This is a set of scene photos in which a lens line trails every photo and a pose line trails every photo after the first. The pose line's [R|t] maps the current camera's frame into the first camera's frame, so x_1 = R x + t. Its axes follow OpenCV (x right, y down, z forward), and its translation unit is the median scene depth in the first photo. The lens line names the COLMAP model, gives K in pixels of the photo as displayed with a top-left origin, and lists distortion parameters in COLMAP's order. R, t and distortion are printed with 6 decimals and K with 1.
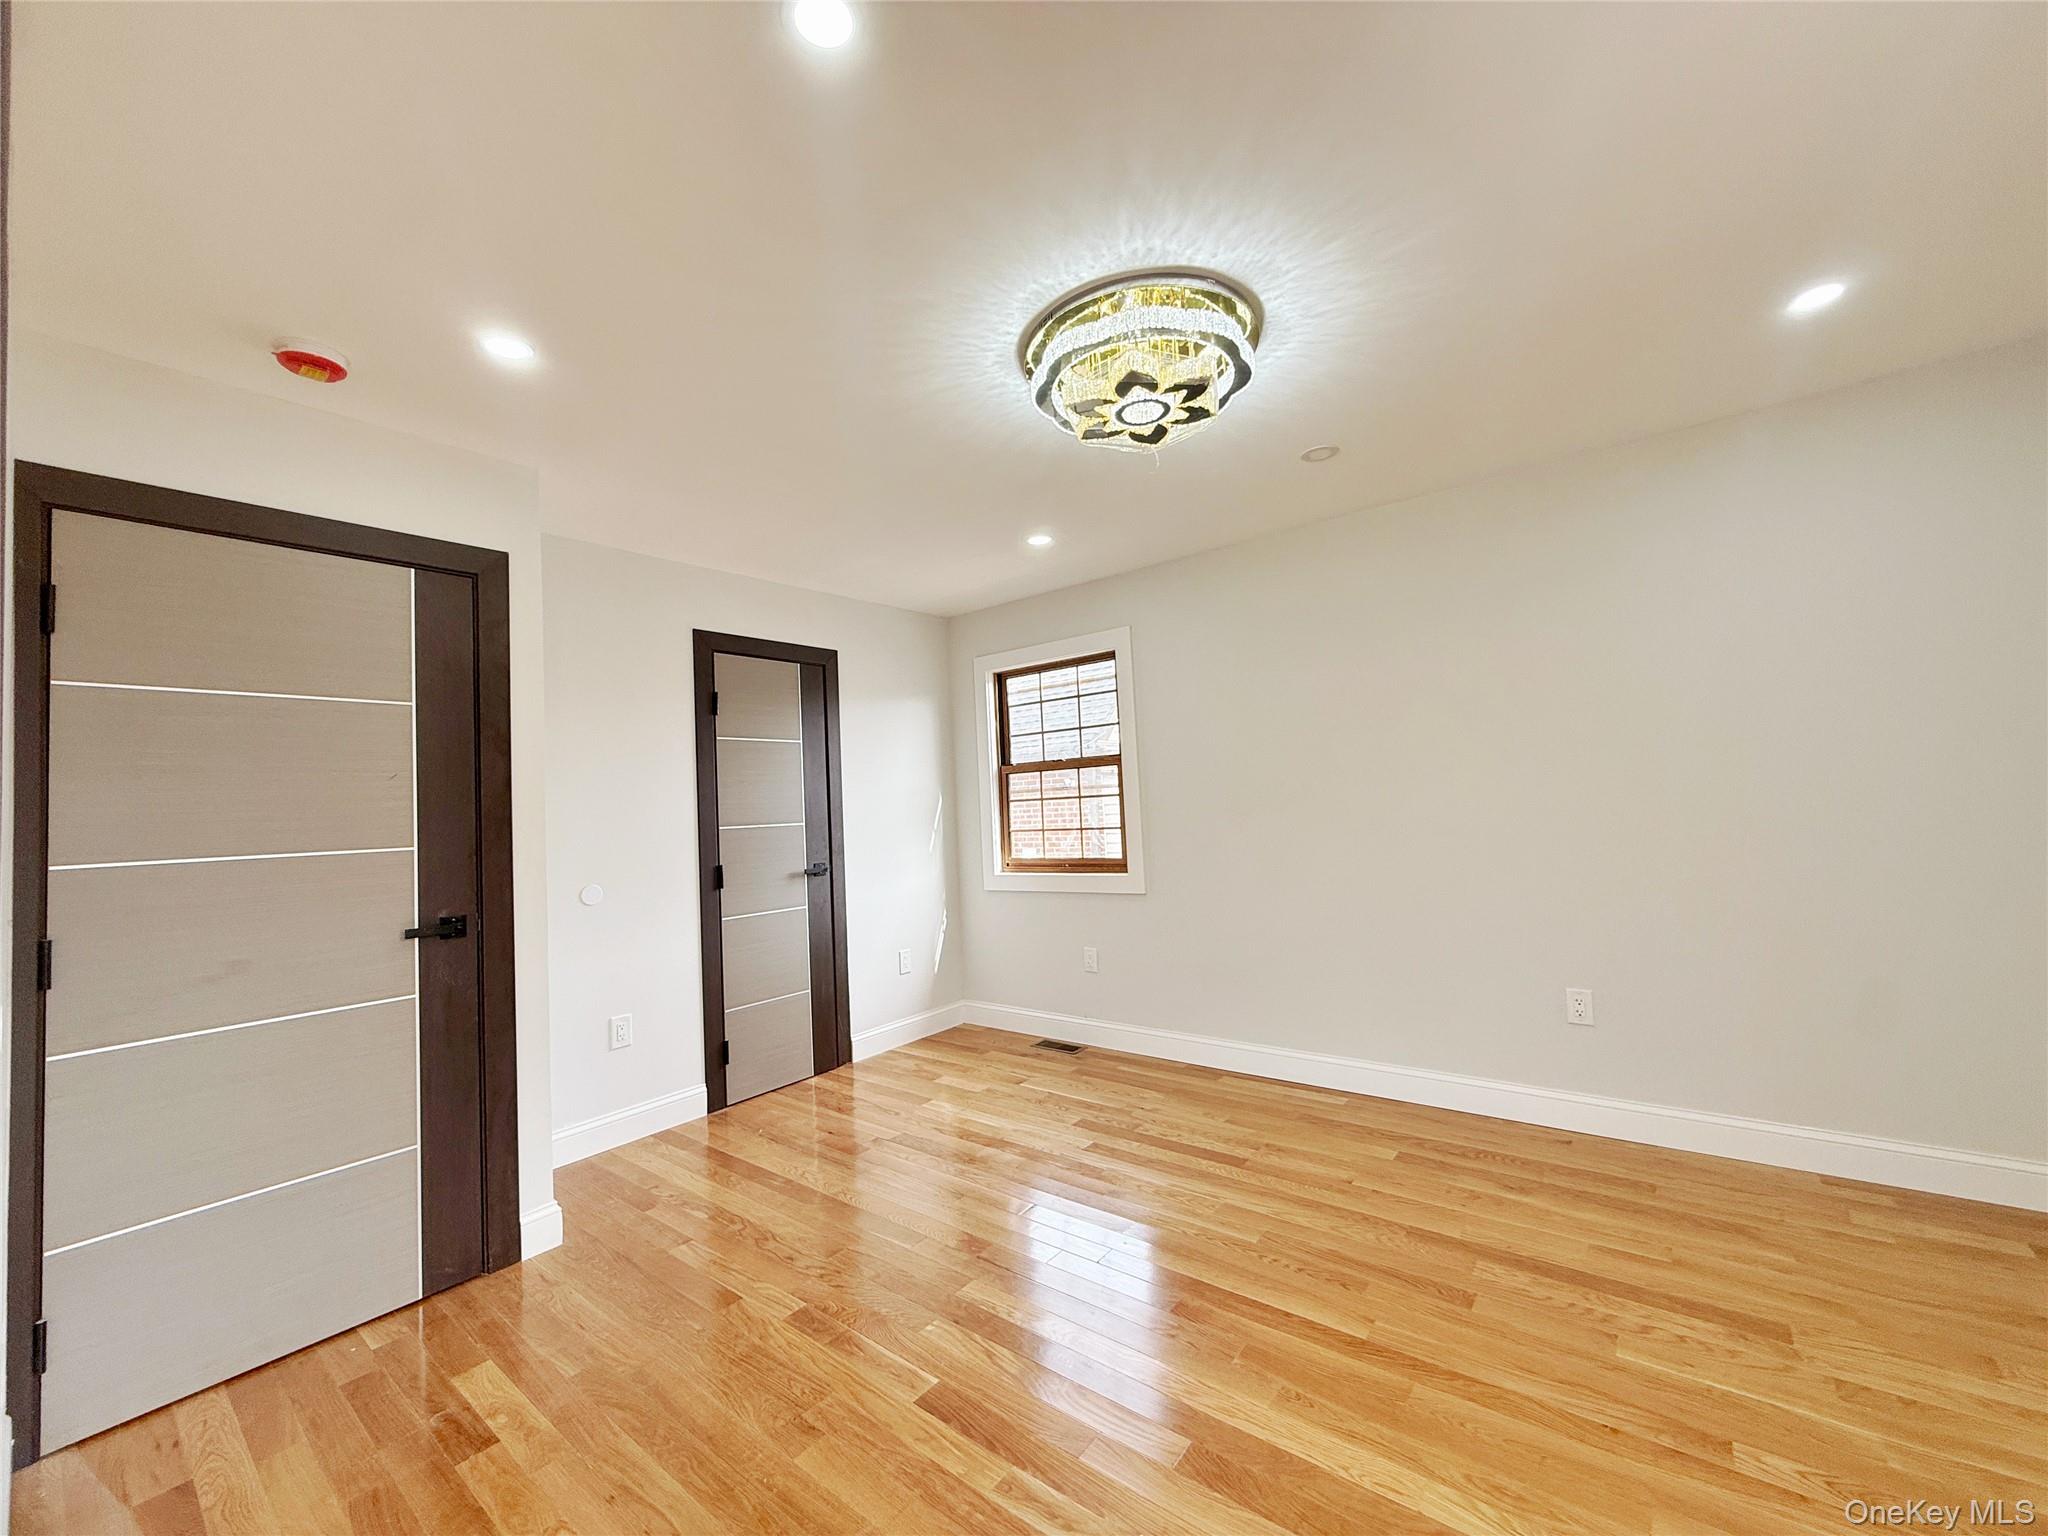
lens RADIAL K [[811.5, 0, 1020.8], [0, 811.5, 768.2], [0, 0, 1]] dist [0.000345, 0.000169]
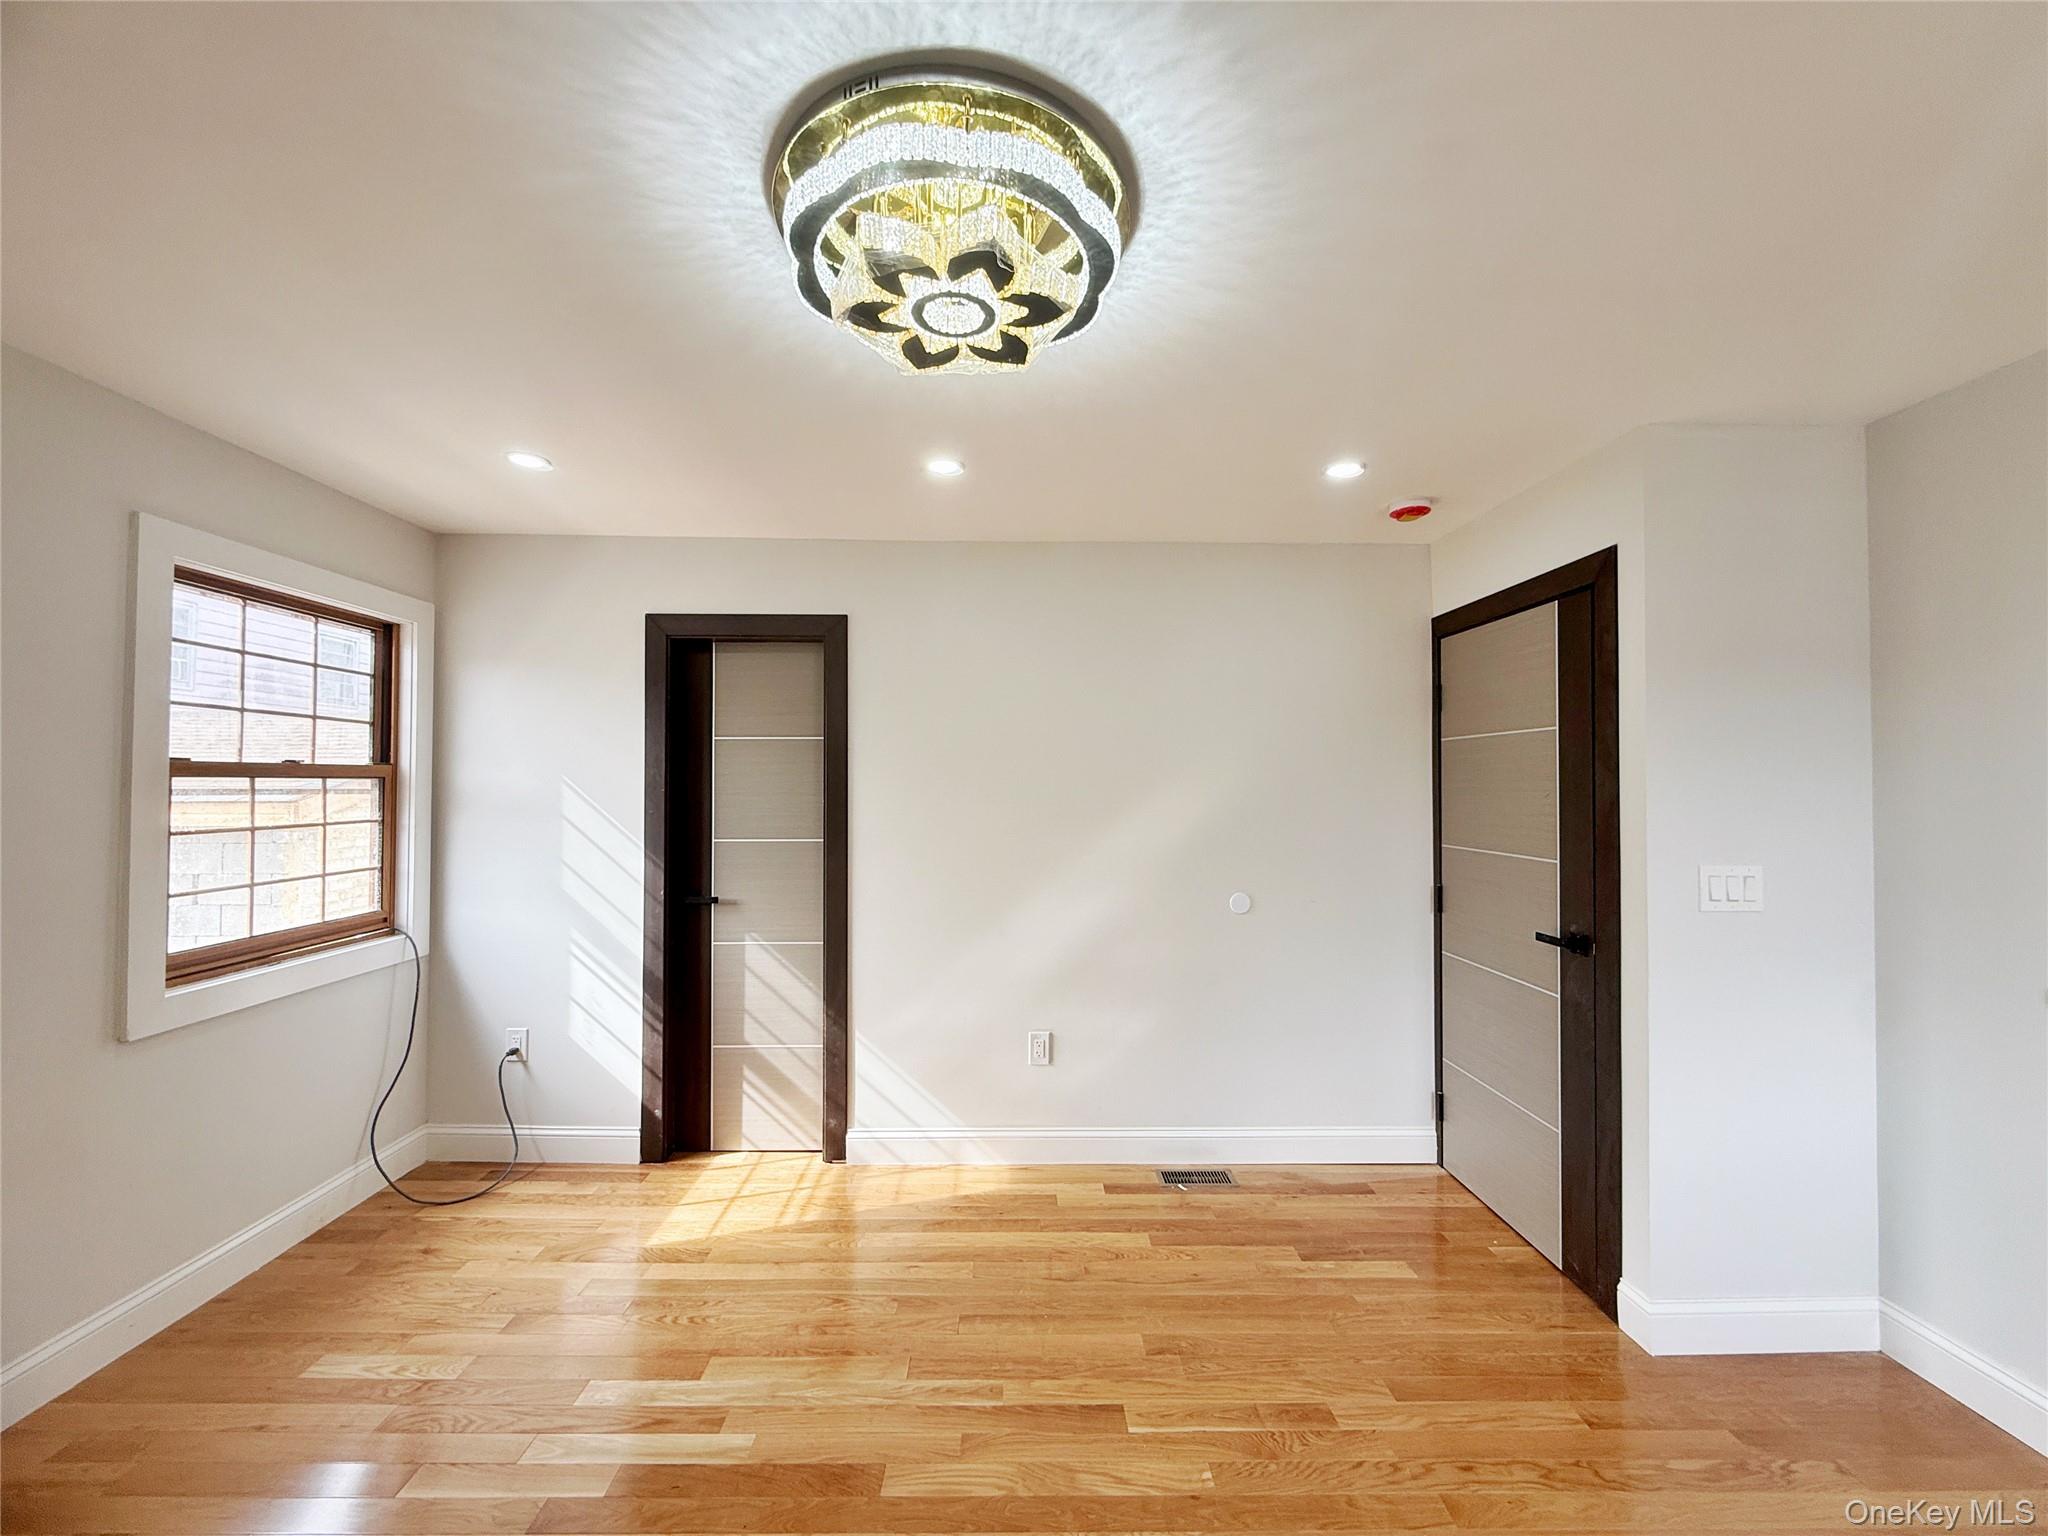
lens RADIAL K [[811.5, 0, 1024.0], [0, 811.5, 768.0], [0, 0, 1]] dist [0.000345, 0.000169]
pose [[-0.767947, 0.029737, -0.639822, 0.308403], [0.065799, 0.997299, -0.032624, -0.023713], [0.637124, -0.067153, -0.767830, 0.865144]]
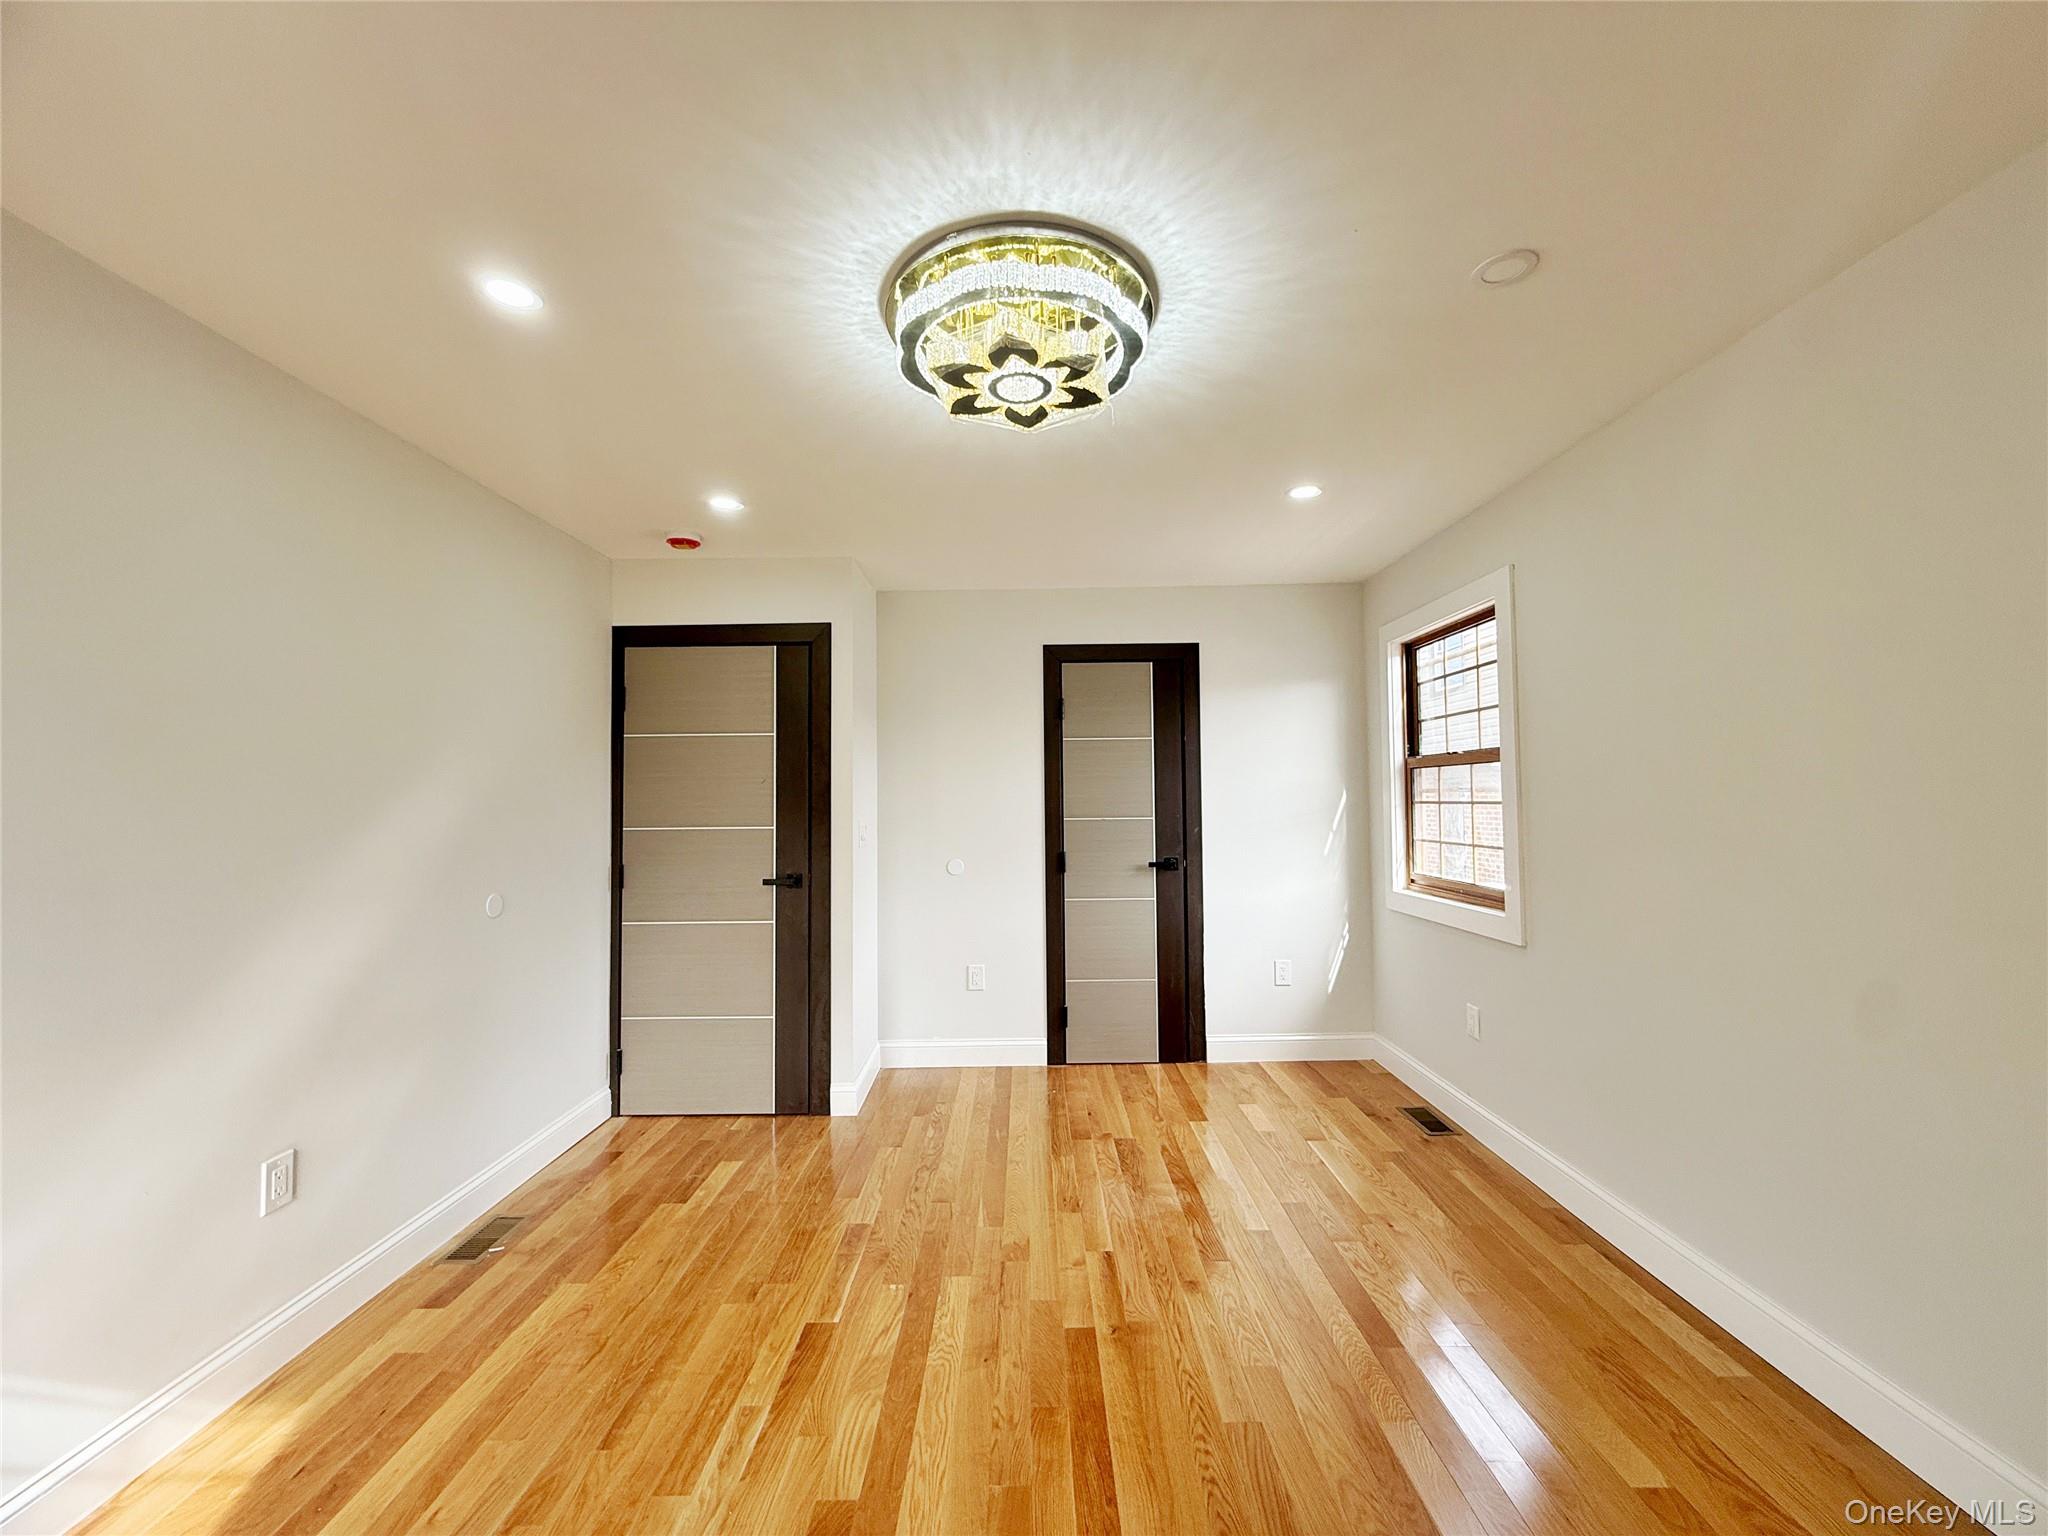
lens RADIAL K [[811.5, 0, 1021.6], [0, 811.5, 768.7], [0, 0, 1]] dist [0.000345, 0.000169]
pose [[0.624452, 0.011872, -0.780973, 0.474241], [0.020417, 0.999295, 0.031516, -0.033233], [0.780796, -0.035625, 0.623770, 0.252040]]
